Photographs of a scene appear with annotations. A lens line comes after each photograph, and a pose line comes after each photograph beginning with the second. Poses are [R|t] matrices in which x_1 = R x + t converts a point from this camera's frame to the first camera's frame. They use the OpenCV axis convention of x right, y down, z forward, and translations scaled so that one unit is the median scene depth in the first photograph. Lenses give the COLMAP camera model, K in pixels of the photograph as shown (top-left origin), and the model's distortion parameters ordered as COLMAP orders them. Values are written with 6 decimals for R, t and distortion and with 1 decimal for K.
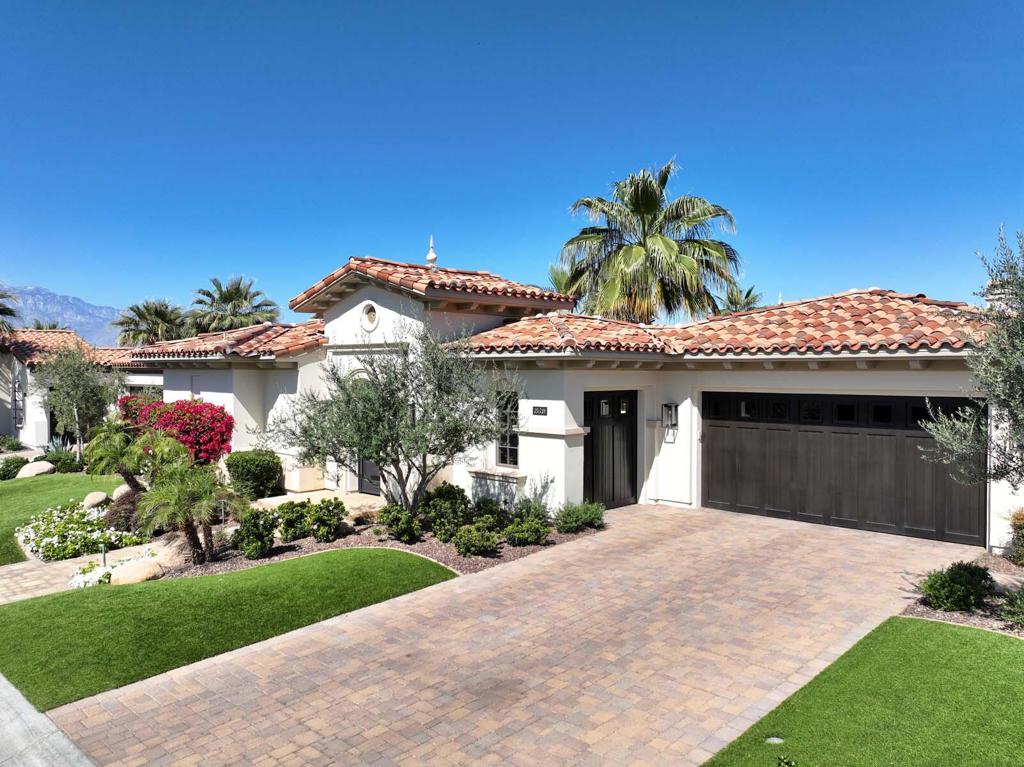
lens RADIAL K [[724.4, 0, 512.0], [0, 724.4, 383.5], [0, 0, 1]] dist [0.005424, 0.004739]
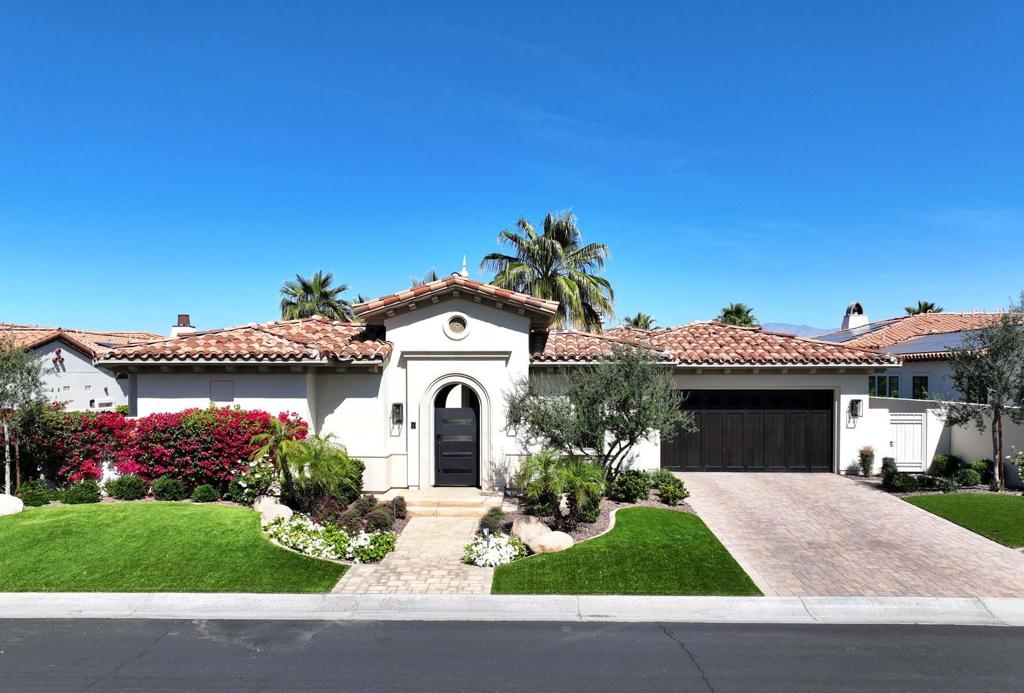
lens RADIAL K [[755.8, 0, 512.0], [0, 755.8, 346.5], [0, 0, 1]] dist [-0.003608, -0.000720]
pose [[0.766192, 0.024812, 0.642132, -1.751232], [0.015688, 0.998234, -0.057290, 0.012617], [-0.642420, 0.053969, 0.764450, 0.091851]]
